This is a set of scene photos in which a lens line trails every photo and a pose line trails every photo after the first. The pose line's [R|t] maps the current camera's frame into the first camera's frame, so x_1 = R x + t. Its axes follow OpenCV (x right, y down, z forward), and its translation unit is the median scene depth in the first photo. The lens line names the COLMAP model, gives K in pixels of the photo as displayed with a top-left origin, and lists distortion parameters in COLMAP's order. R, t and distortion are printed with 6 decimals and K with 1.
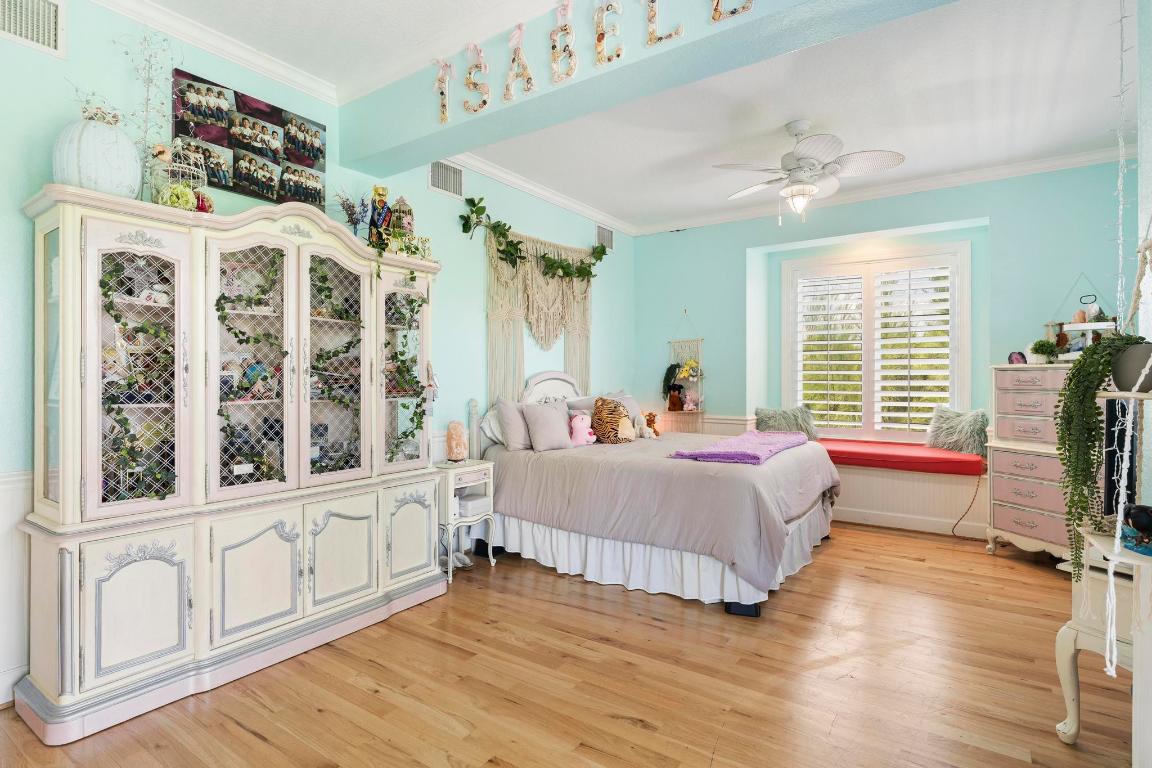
lens RADIAL K [[582.1, 0, 570.2], [0, 582.1, 378.9], [0, 0, 1]] dist [0.000673, -0.000176]
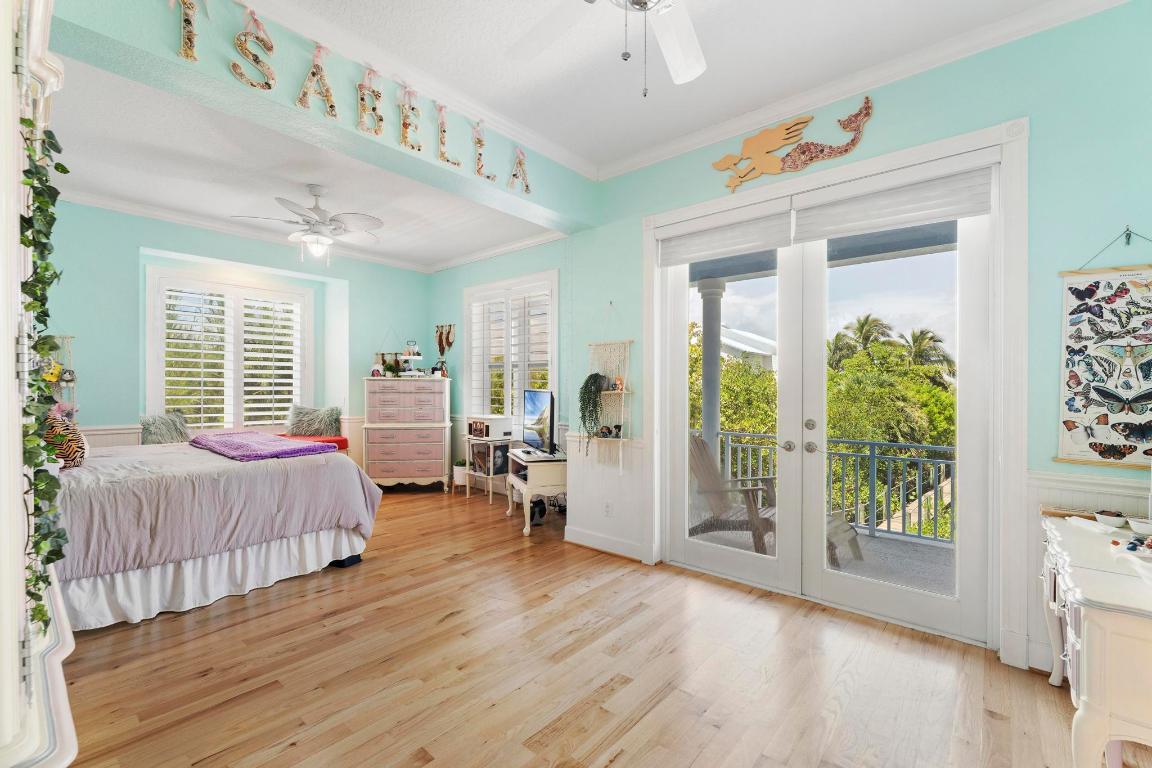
lens RADIAL K [[497.0, 0, 574.7], [0, 497.0, 386.0], [0, 0, 1]] dist [-0.000869, -0.000084]
pose [[0.107362, 0.001717, 0.994218, -0.812446], [-0.004458, 0.999989, -0.001246, -0.000240], [-0.994210, -0.004299, 0.107369, 0.397958]]
